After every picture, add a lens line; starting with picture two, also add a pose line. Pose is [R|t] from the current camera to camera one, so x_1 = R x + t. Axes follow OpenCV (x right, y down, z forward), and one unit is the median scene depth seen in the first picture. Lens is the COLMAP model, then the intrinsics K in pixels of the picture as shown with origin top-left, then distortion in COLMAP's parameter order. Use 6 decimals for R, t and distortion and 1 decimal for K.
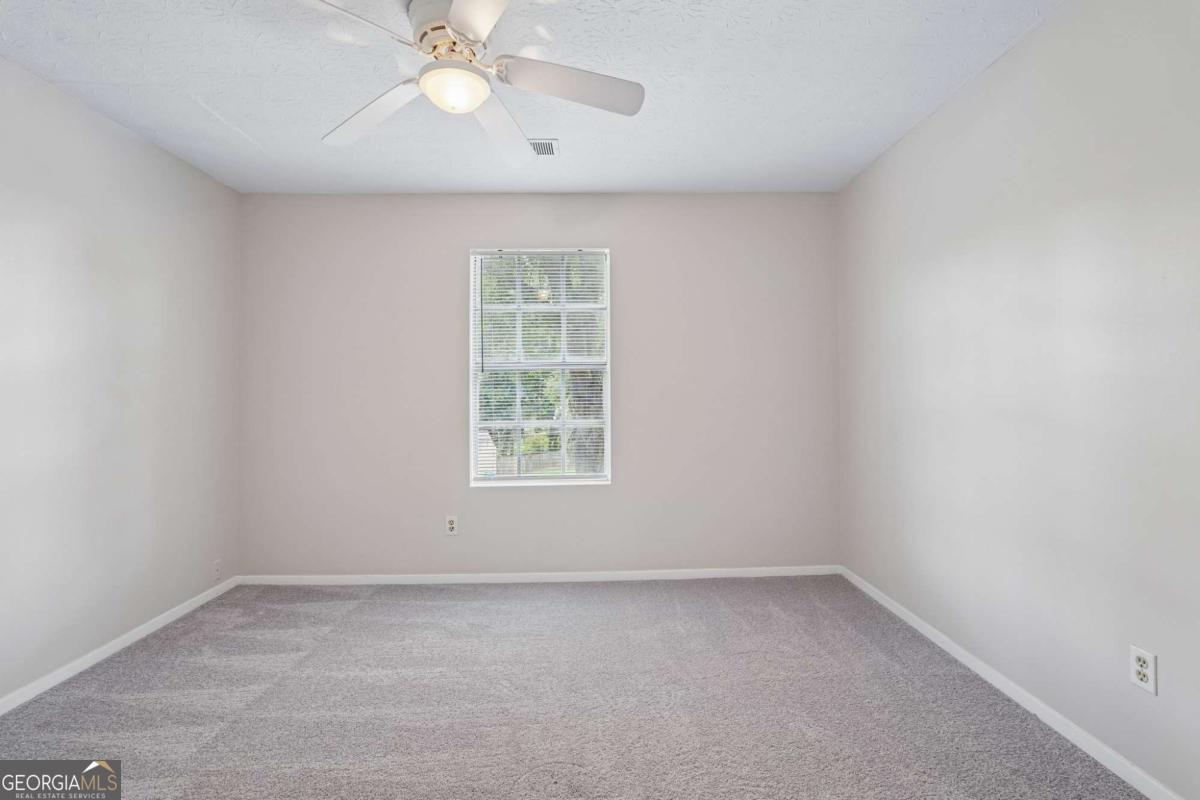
lens RADIAL K [[551.3, 0, 605.6], [0, 551.3, 391.9], [0, 0, 1]] dist [-0.009313, 0.007520]
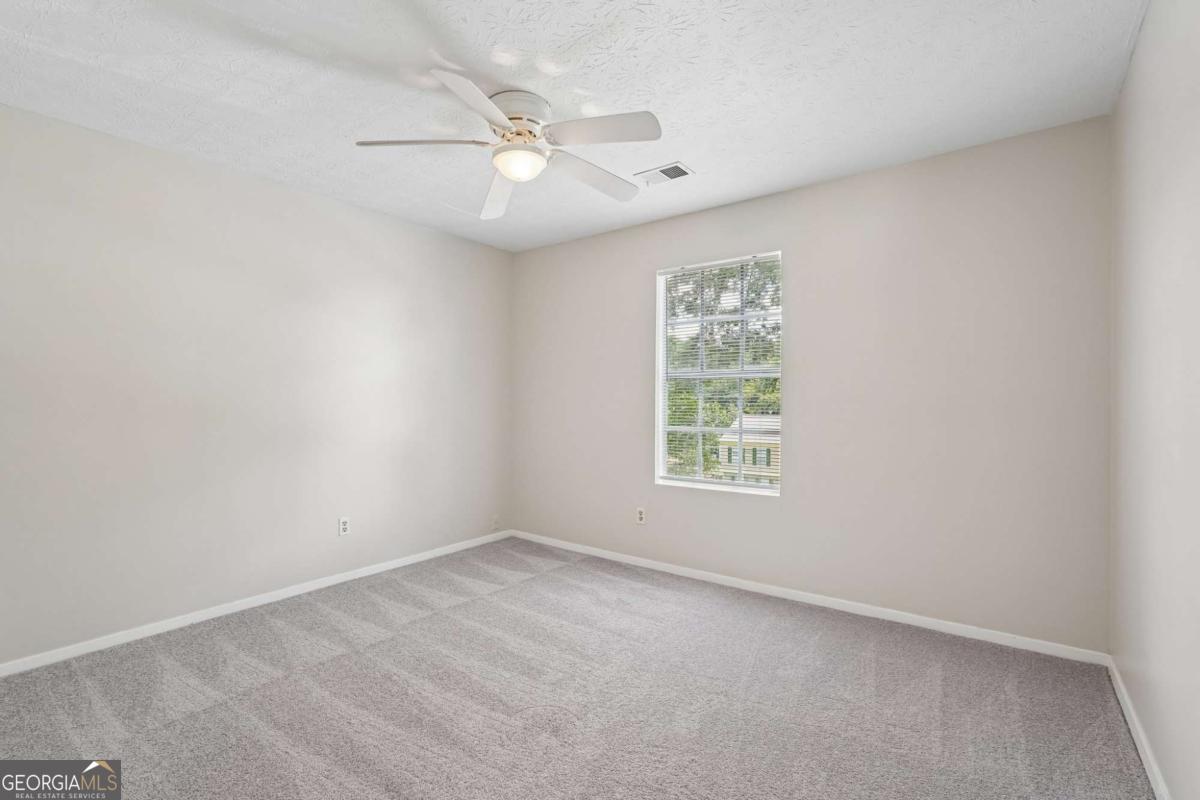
lens RADIAL K [[551.3, 0, 604.9], [0, 551.3, 405.6], [0, 0, 1]] dist [-0.009313, 0.007520]
pose [[0.777625, 0.017639, -0.628481, 0.426625], [-0.008545, 0.999811, 0.017488, -0.005881], [0.628670, -0.008228, 0.777628, 0.074105]]
